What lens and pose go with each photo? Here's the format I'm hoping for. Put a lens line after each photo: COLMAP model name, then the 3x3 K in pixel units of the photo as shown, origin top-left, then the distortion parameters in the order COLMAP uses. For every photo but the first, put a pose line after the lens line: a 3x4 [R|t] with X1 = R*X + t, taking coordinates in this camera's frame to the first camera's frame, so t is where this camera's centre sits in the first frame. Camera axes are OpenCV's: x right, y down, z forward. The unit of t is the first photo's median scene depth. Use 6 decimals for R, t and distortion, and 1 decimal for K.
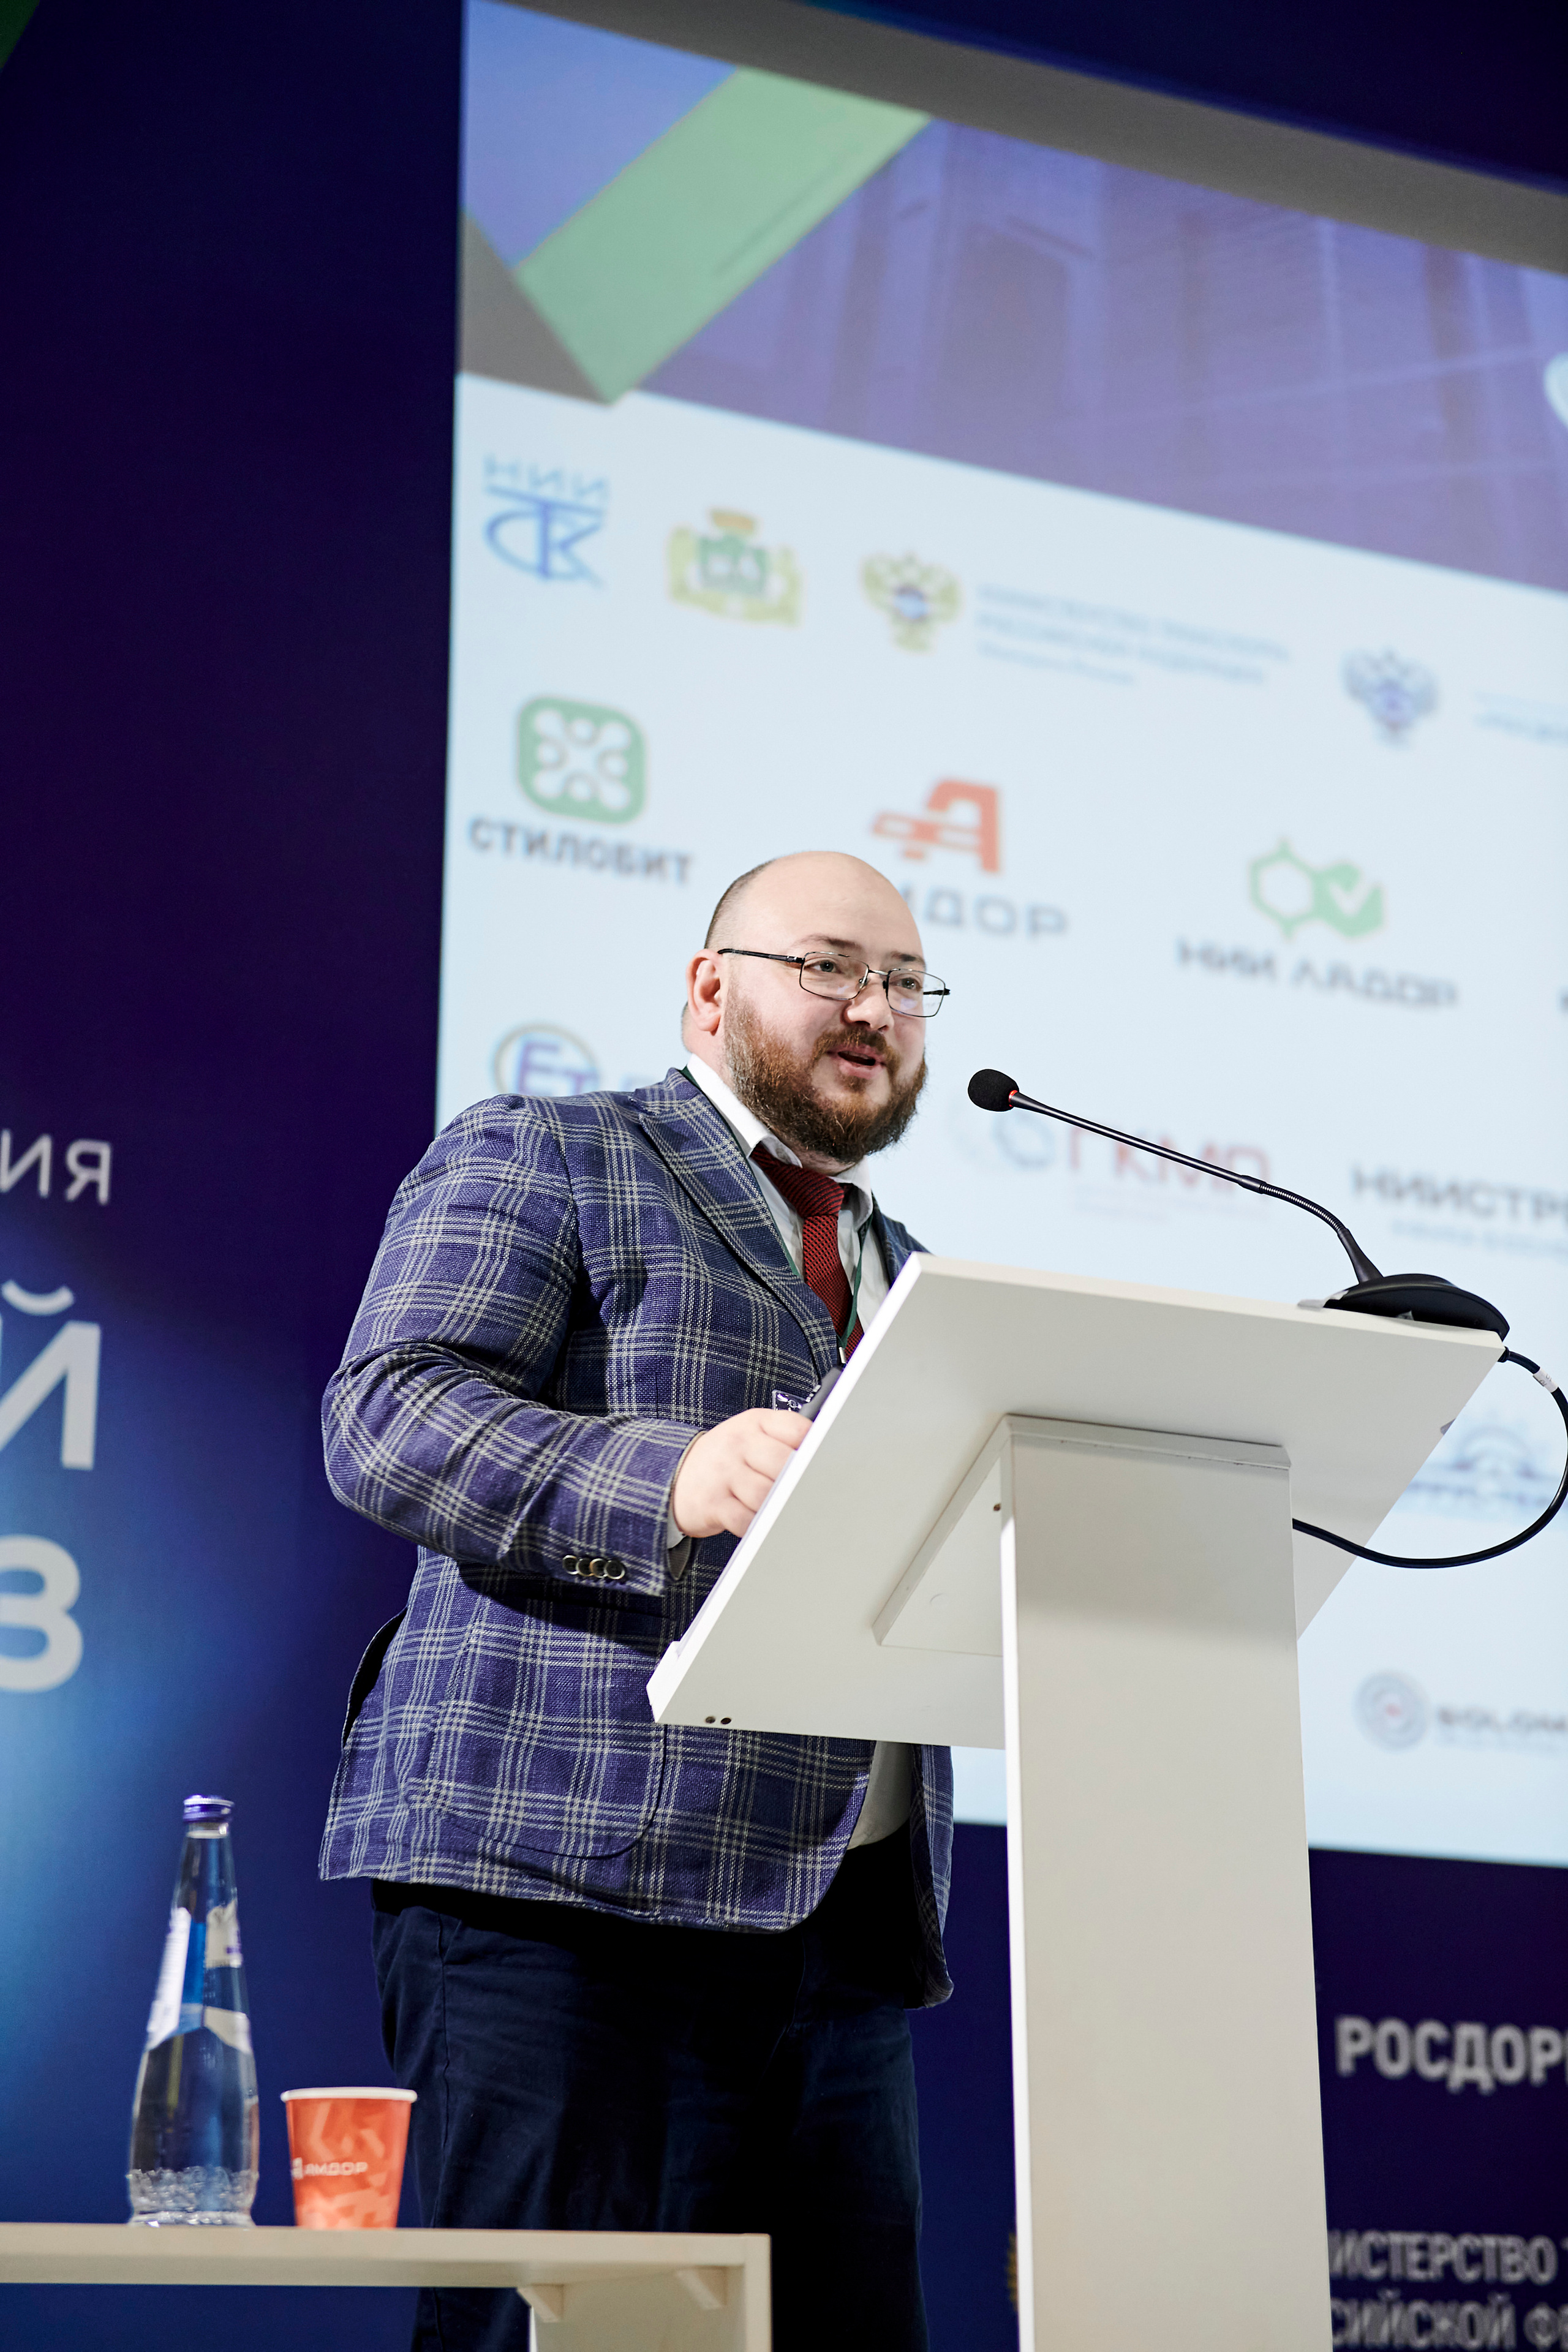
lens RADIAL K [[4214.7, 0, 784.9], [0, 4214.7, 1177.0], [0, 0, 1]] dist [0.122301, 0.000000]
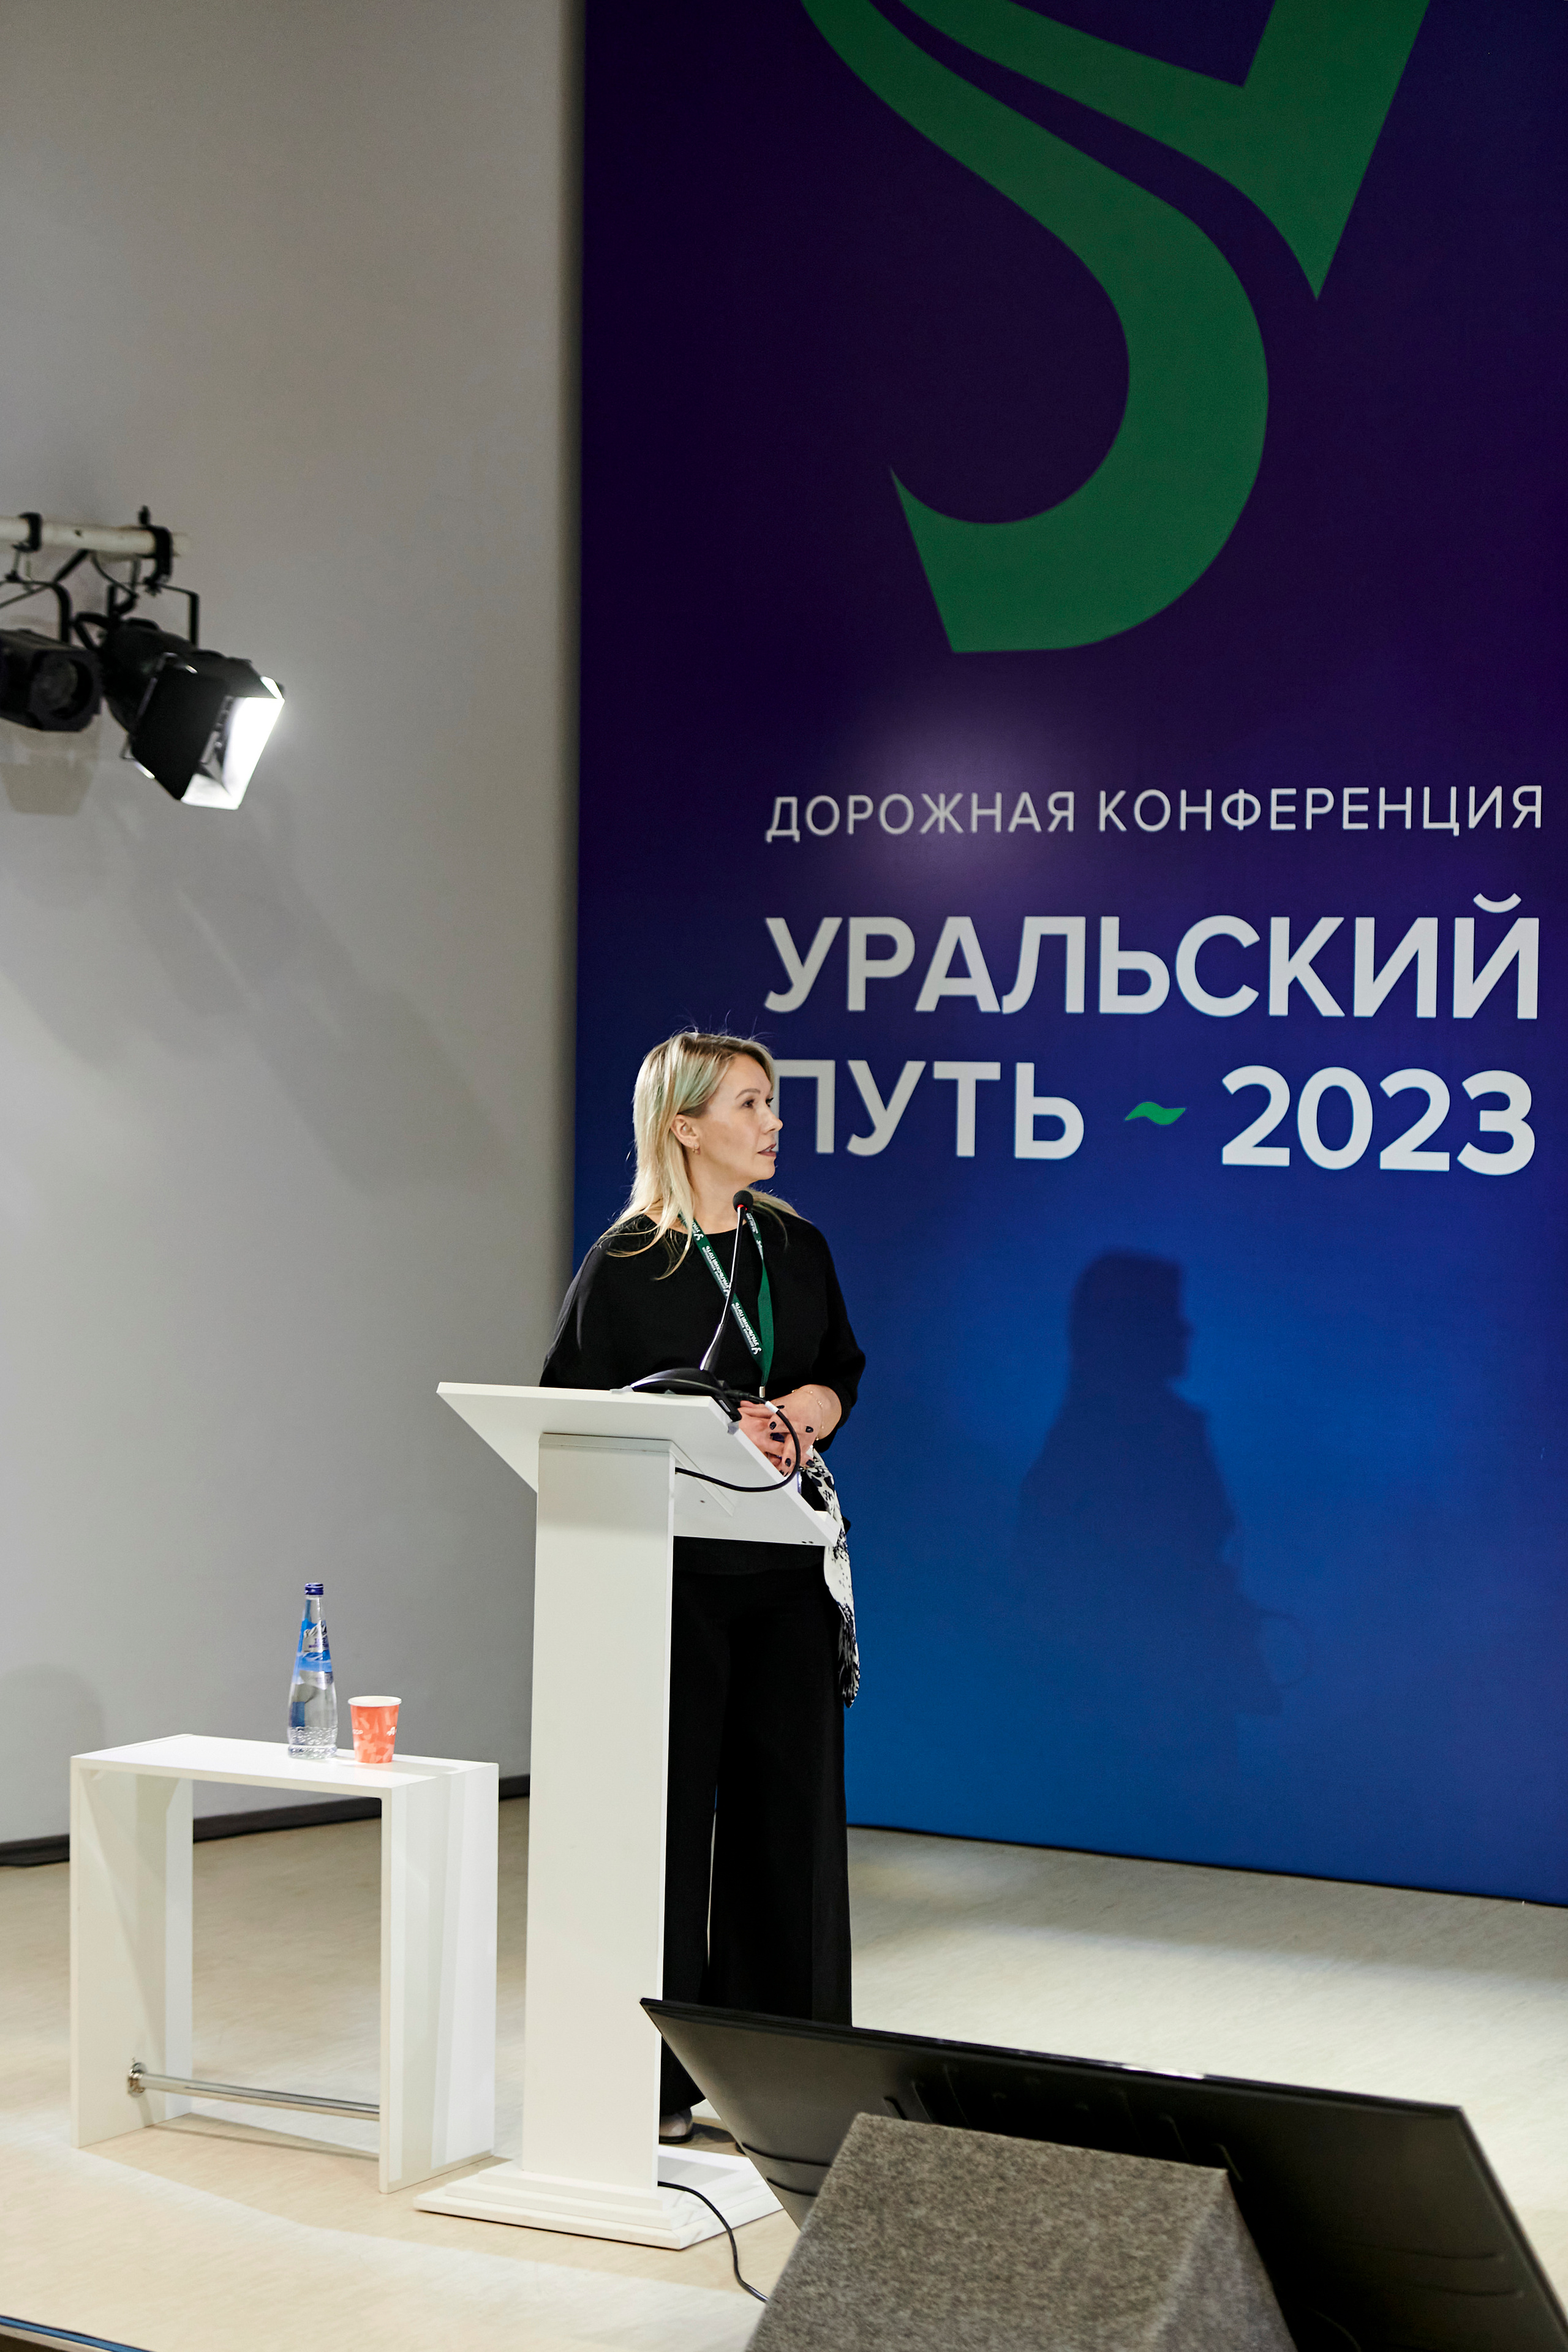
lens RADIAL K [[4825.3, 0, 724.7], [0, 4825.3, 1143.5], [0, 0, 1]] dist [-0.104198, 0.000000]
pose [[0.558805, 0.025414, -0.828909, 1.026581], [0.224484, 0.957579, 0.180693, -0.245504], [0.798338, -0.287049, 0.529395, -0.102372]]
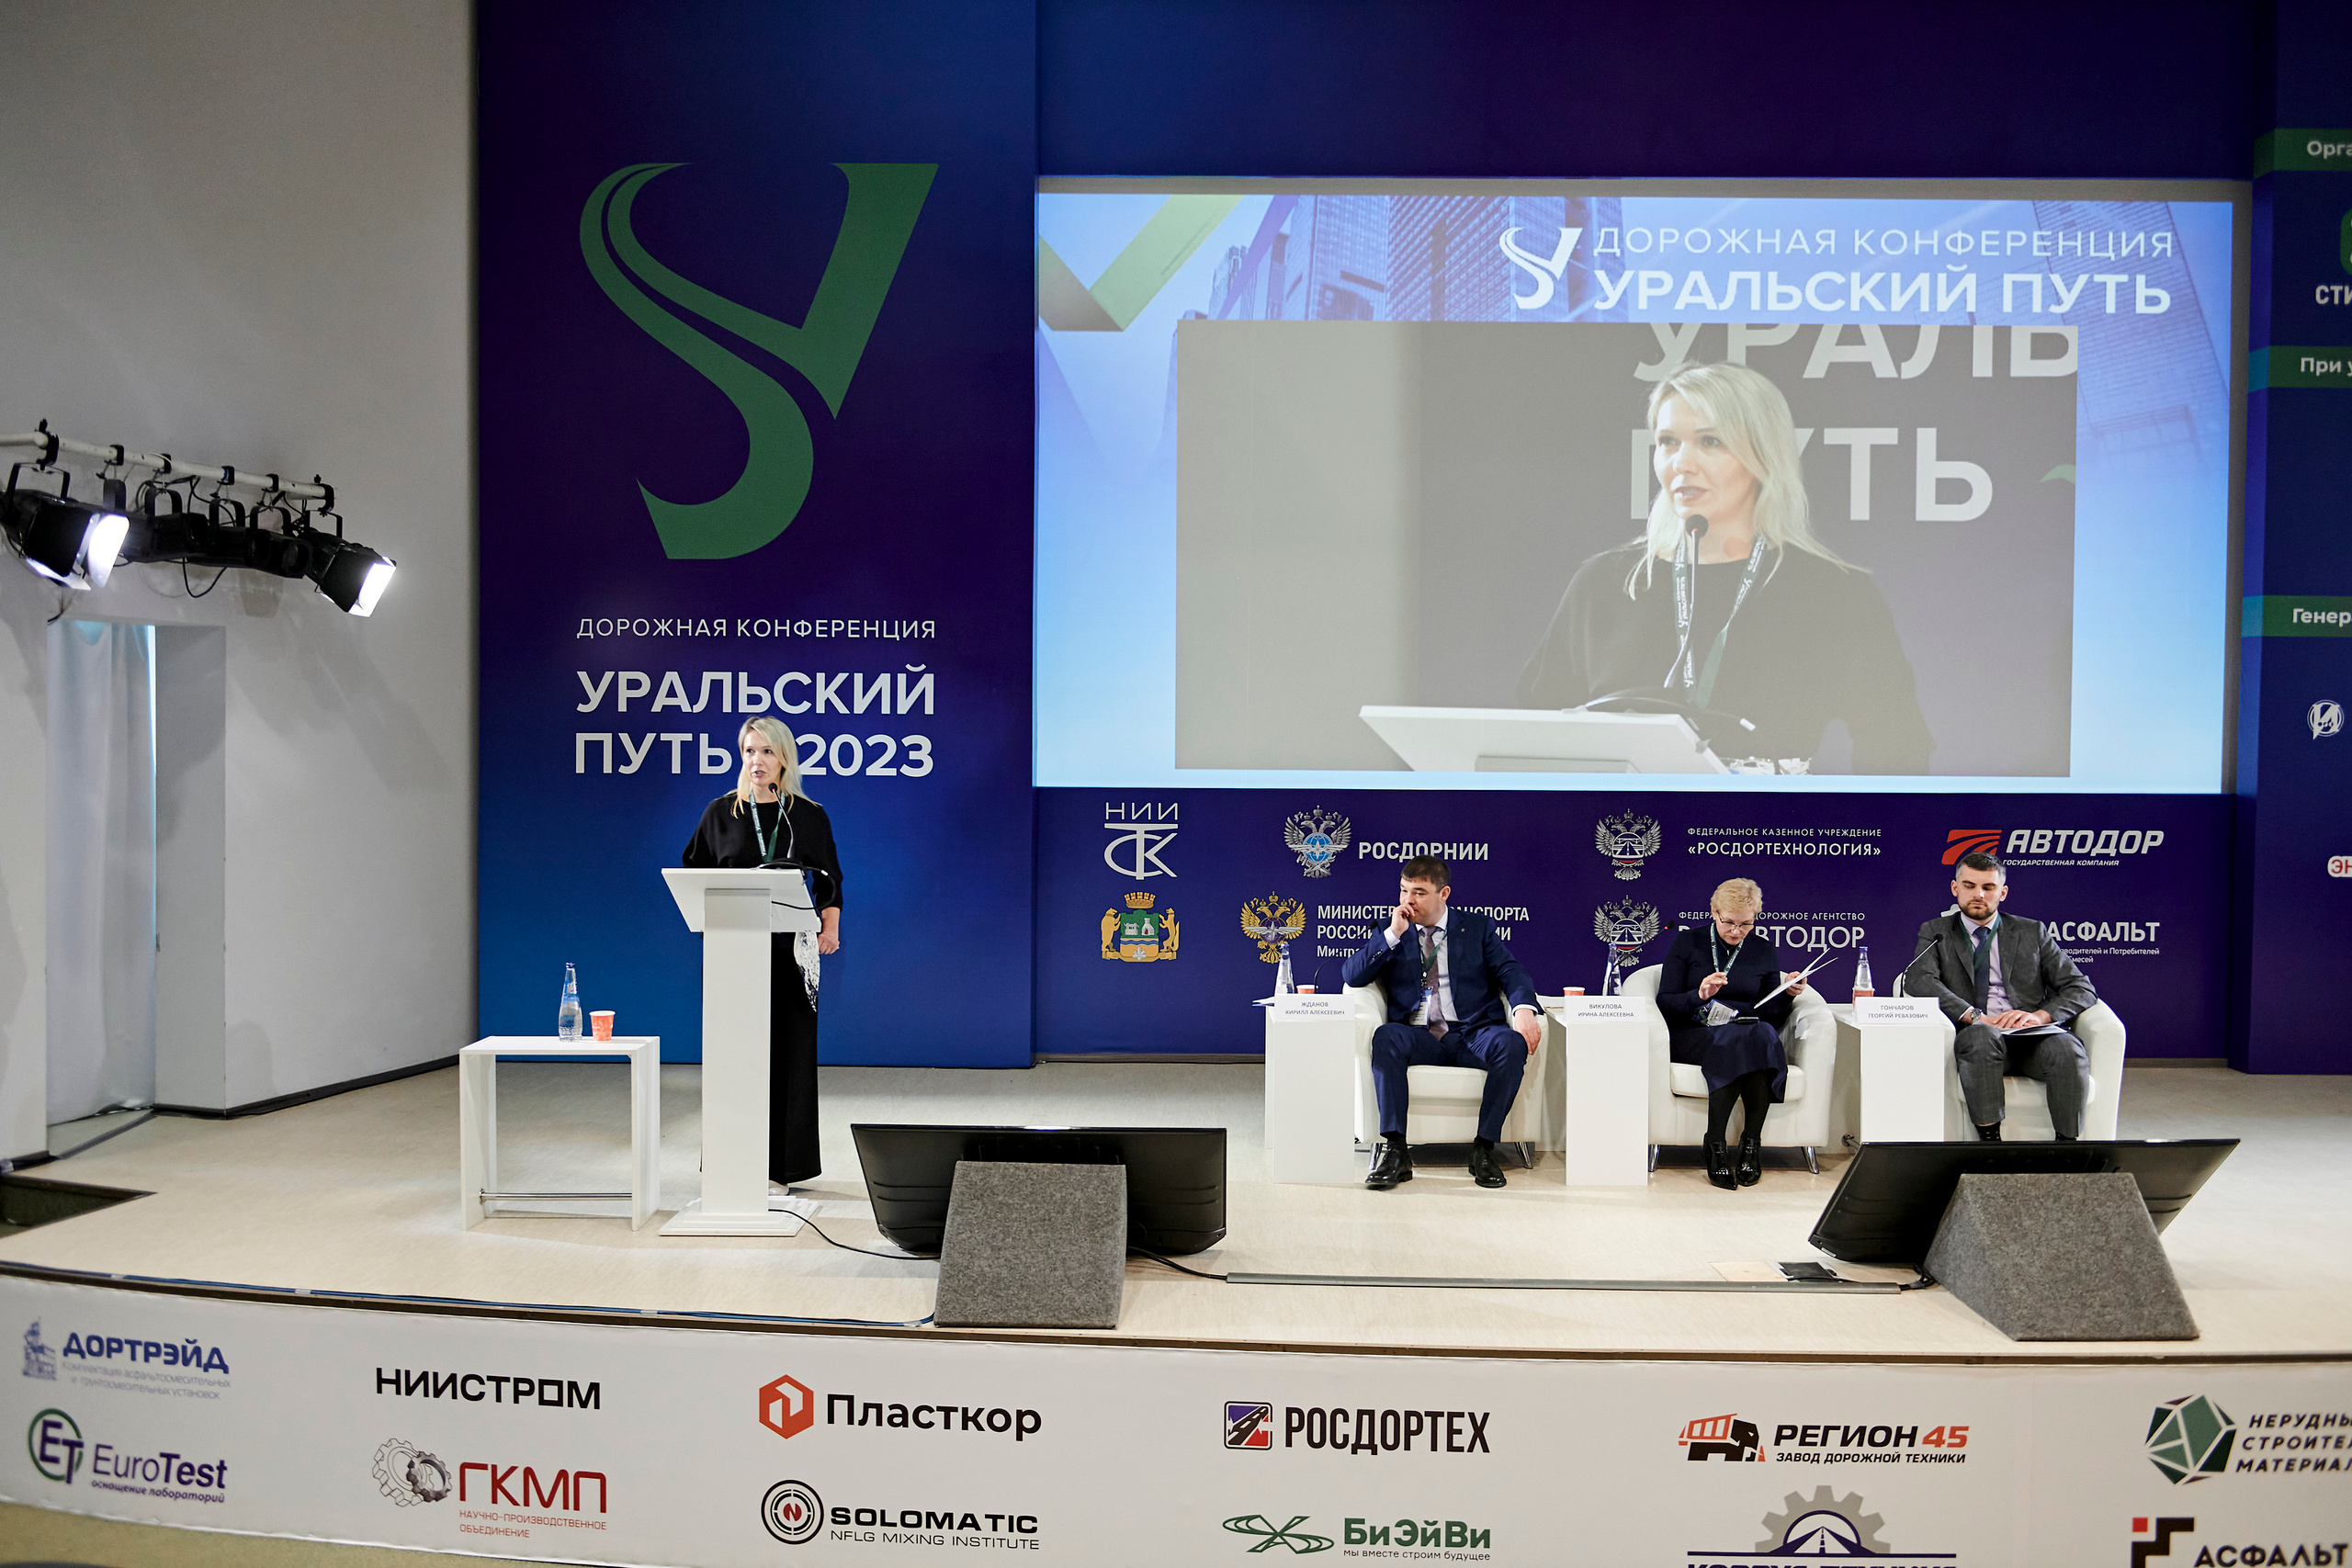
lens RADIAL K [[1911.1, 0, 1193.7], [0, 1911.1, 782.0], [0, 0, 1]] dist [-0.012047, -0.012597]
pose [[0.900366, 0.014370, -0.434897, 0.735295], [0.117554, 0.954258, 0.274904, -0.293822], [0.418954, -0.298638, 0.857492, -0.319930]]
